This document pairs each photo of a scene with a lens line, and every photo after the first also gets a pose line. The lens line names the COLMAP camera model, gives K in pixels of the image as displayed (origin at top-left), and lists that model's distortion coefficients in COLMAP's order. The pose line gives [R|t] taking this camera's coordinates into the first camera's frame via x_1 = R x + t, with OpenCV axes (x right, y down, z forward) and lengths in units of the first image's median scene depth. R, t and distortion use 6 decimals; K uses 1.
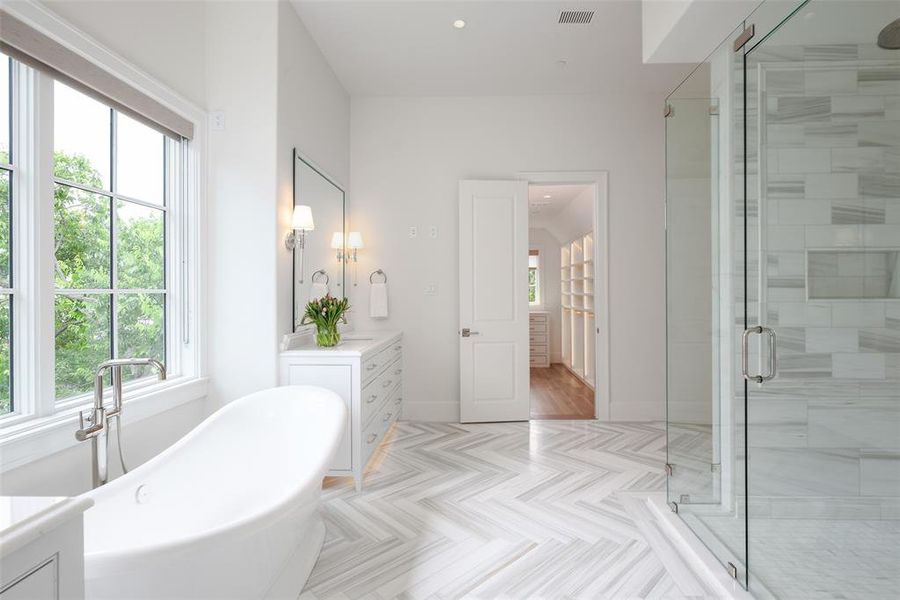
lens RADIAL K [[437.5, 0, 450.0], [0, 437.5, 300.0], [0, 0, 1]] dist [-0.000358, -0.000089]
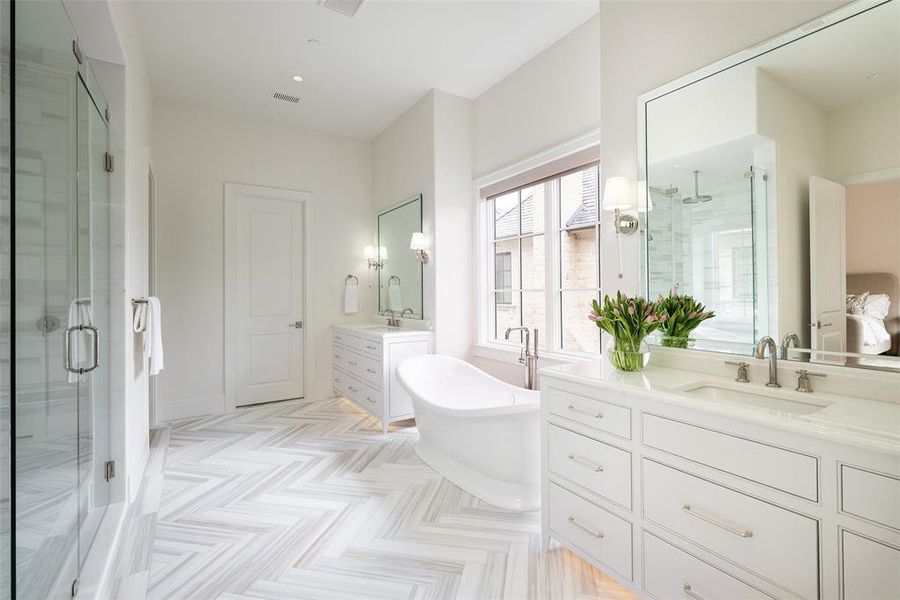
lens RADIAL K [[416.4, 0, 450.0], [0, 416.4, 300.0], [0, 0, 1]] dist [-0.000156, 0.000007]
pose [[-0.825721, 0.007303, -0.564032, 0.425694], [0.003285, 0.999961, 0.008139, -0.000701], [0.564069, 0.004868, -0.825713, 1.946701]]
